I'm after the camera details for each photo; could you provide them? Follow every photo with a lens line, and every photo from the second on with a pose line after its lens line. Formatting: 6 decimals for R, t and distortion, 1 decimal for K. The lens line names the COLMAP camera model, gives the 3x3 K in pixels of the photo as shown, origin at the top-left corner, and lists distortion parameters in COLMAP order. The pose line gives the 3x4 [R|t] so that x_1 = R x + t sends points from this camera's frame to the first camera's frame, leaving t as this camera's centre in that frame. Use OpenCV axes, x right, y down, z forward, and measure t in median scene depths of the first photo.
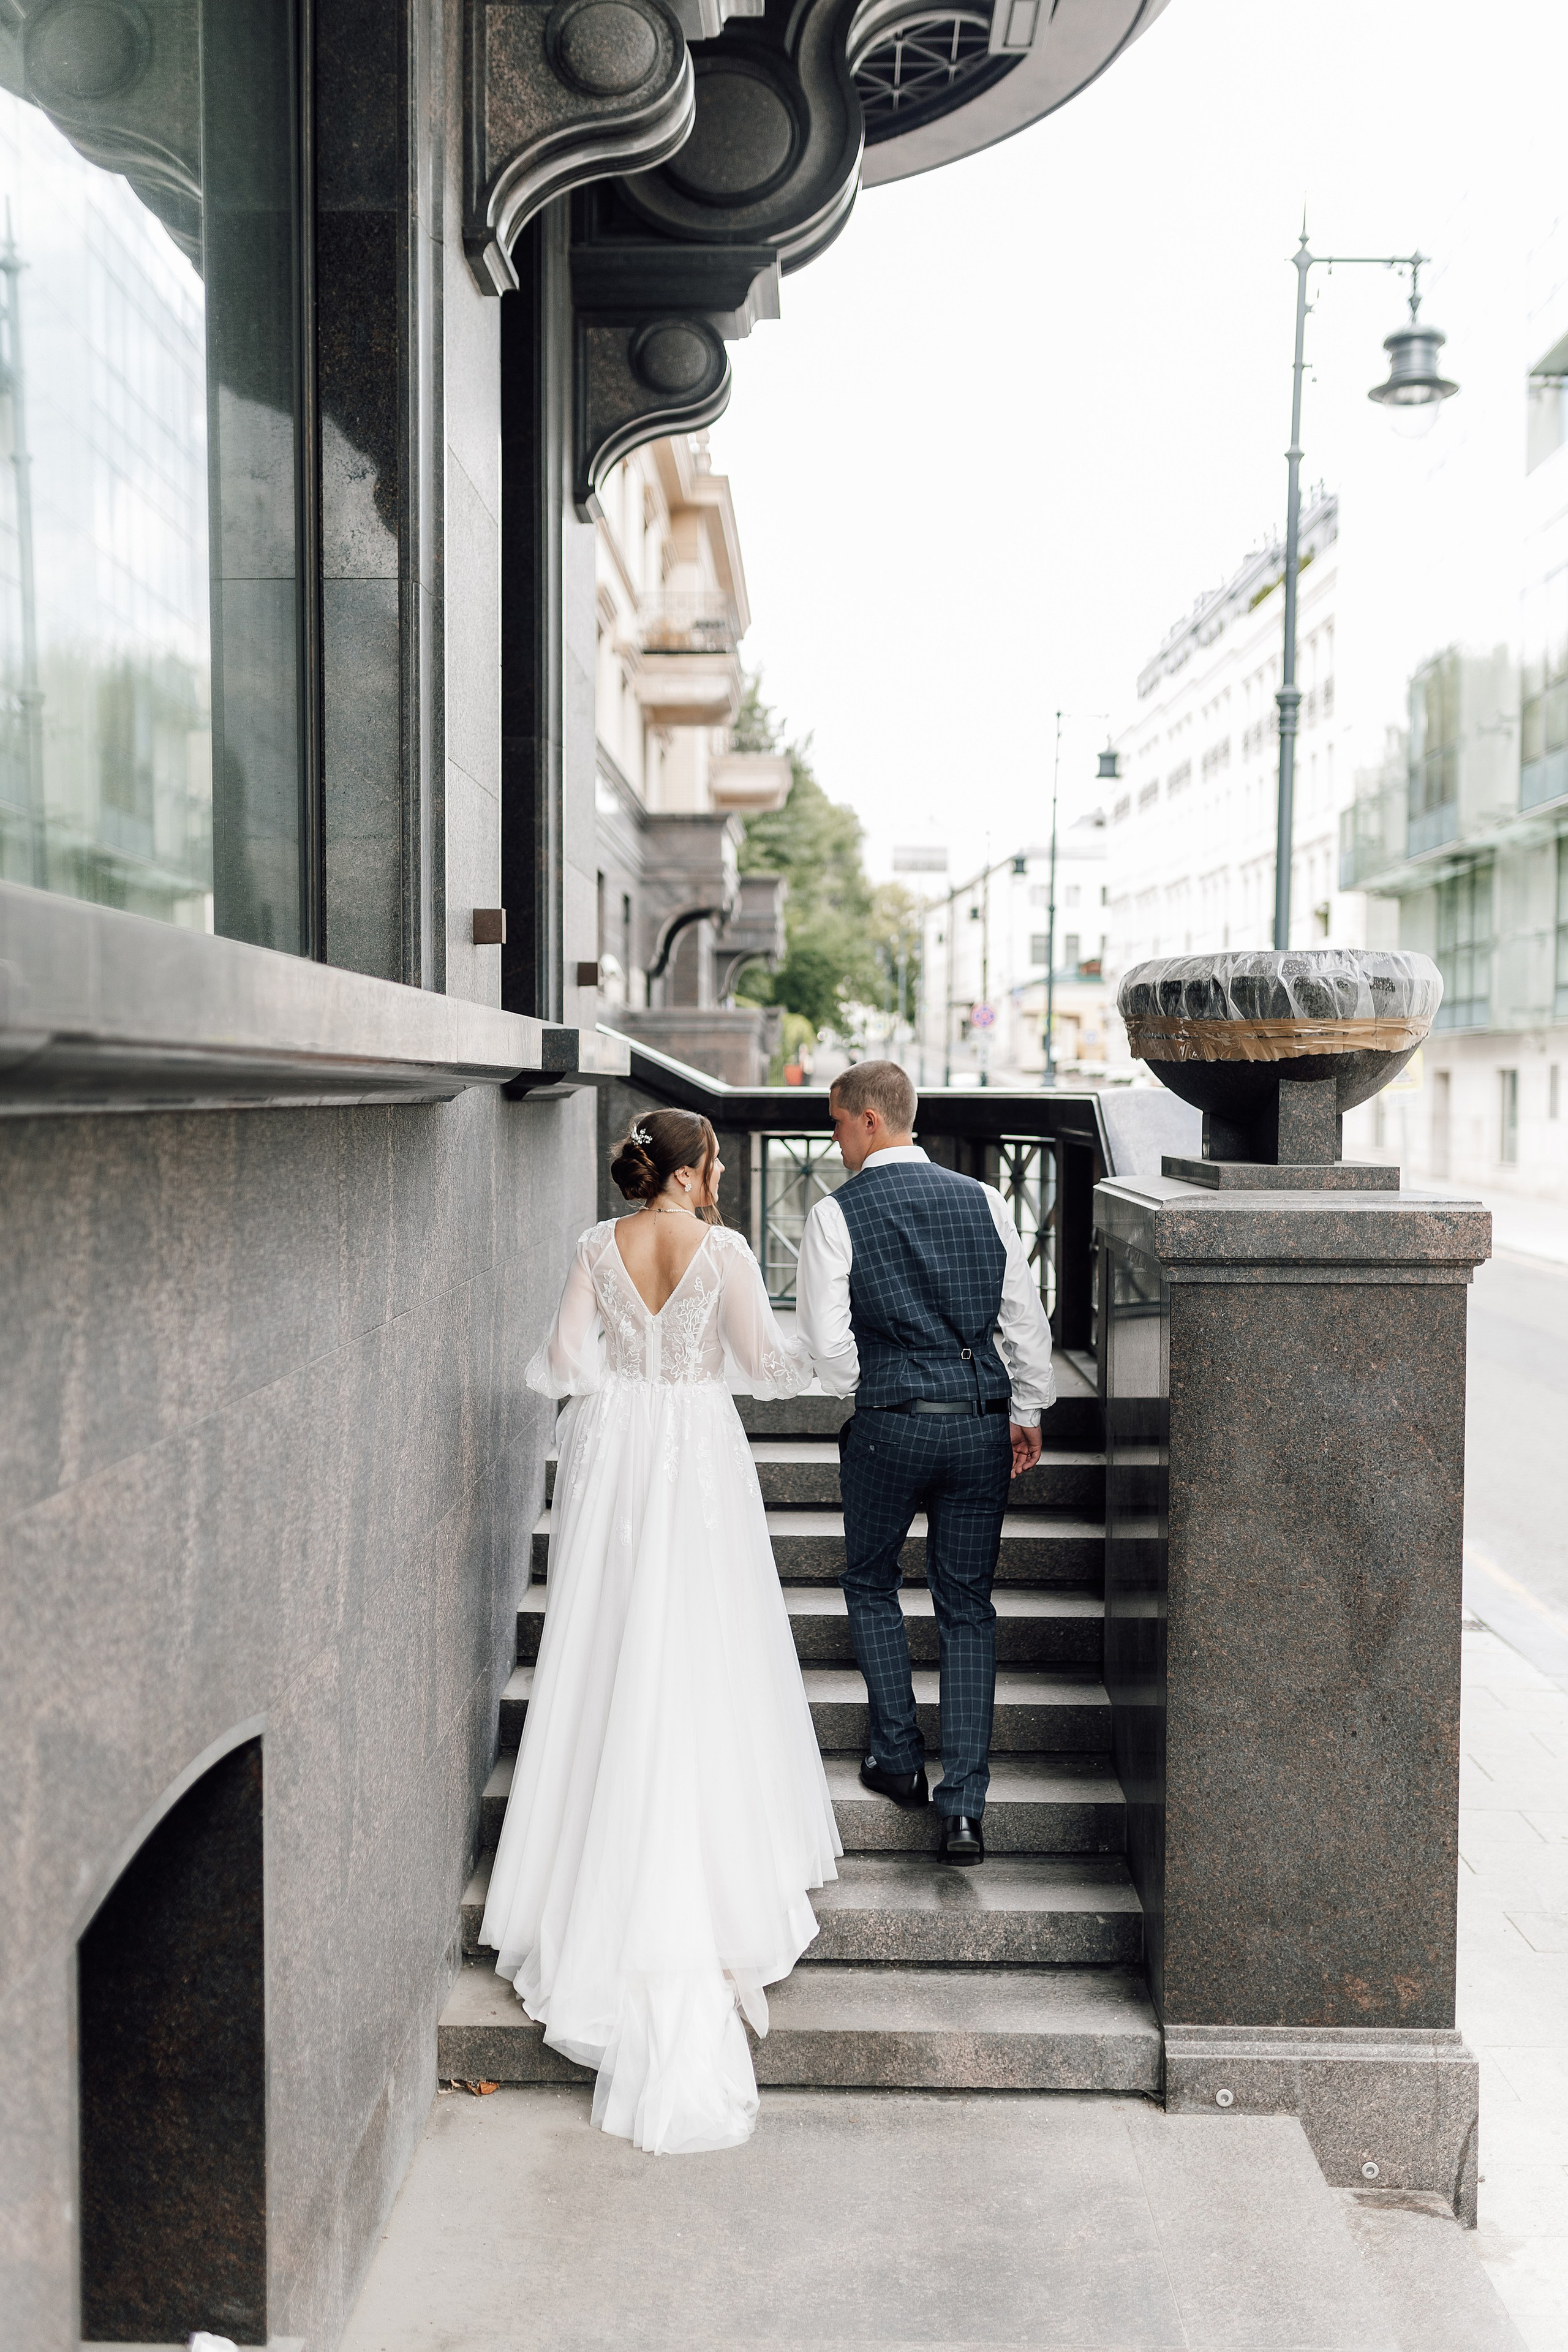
lens RADIAL K [[2259.3, 0, 784.0], [0, 2259.3, 1176.0], [0, 0, 1]] dist [0.008060, -0.008640]
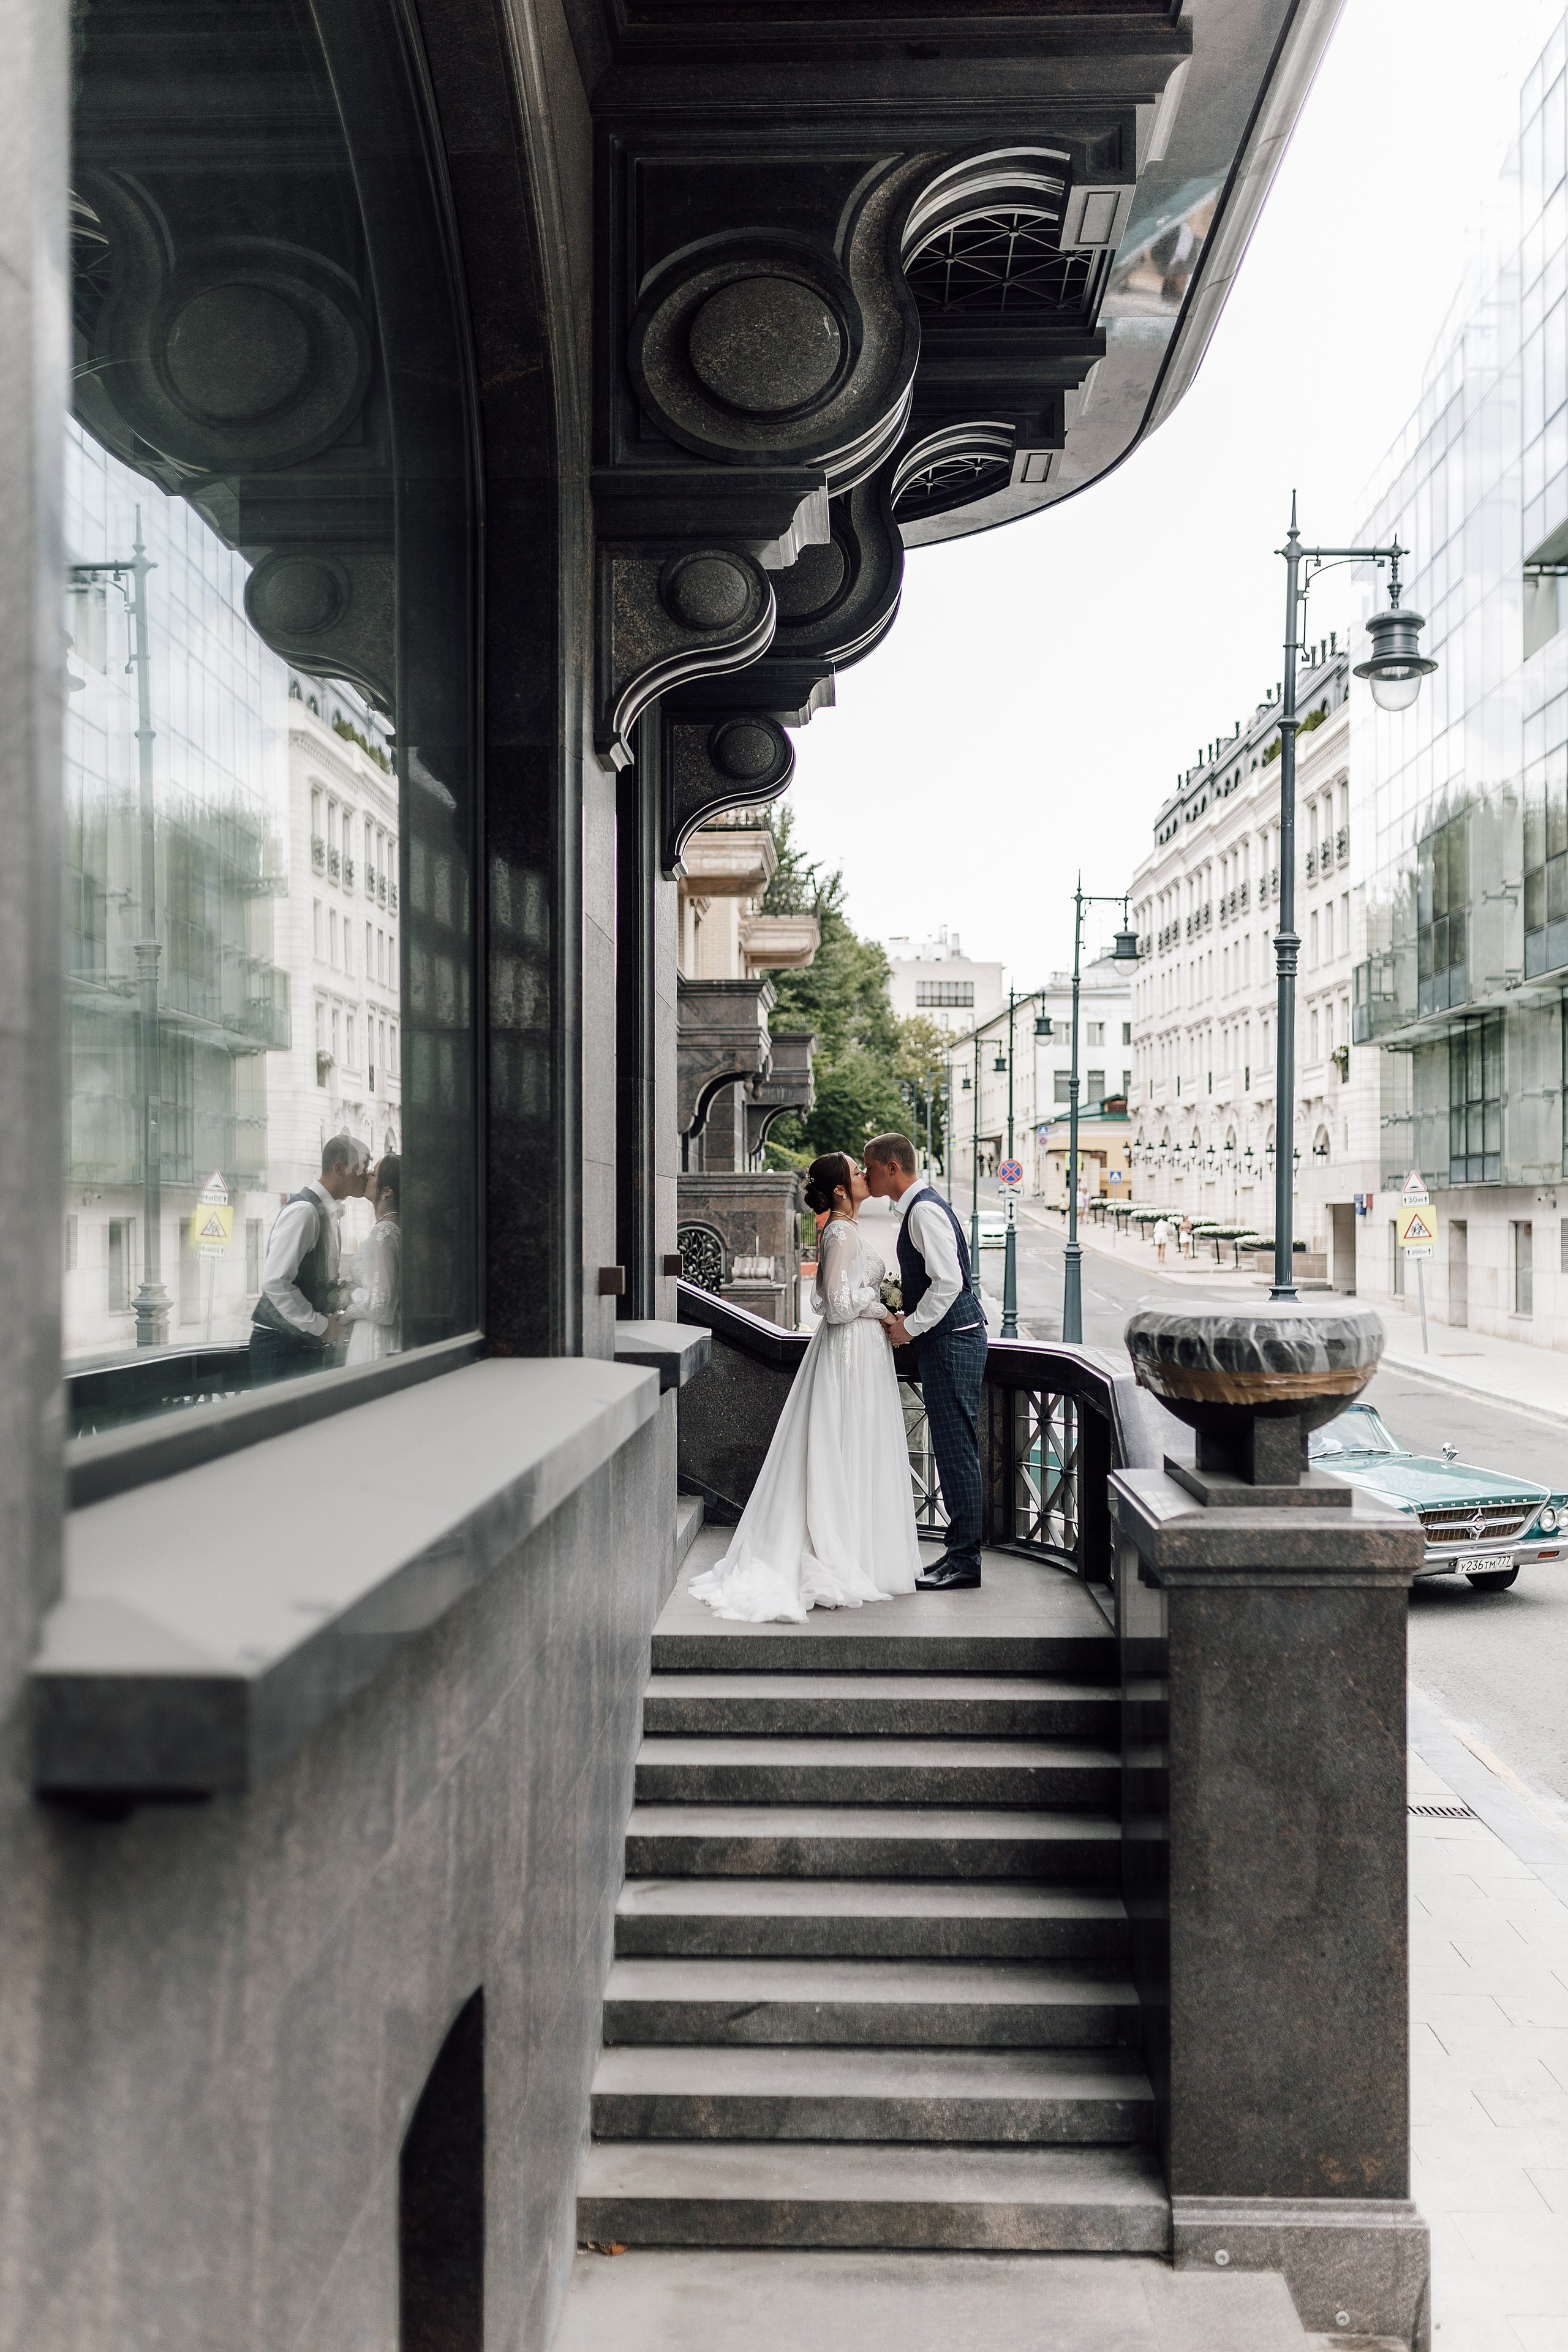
lens RADIAL K [[2259.3, 0, 784.0], [0, 2259.3, 1176.0], [0, 0, 1]] dist [0.008060, -0.008640]
pose [[0.999920, -0.005179, -0.011501, -0.023238], [0.004546, 0.998507, -0.054438, -0.104277], [0.011766, 0.054381, 0.998451, -0.240657]]
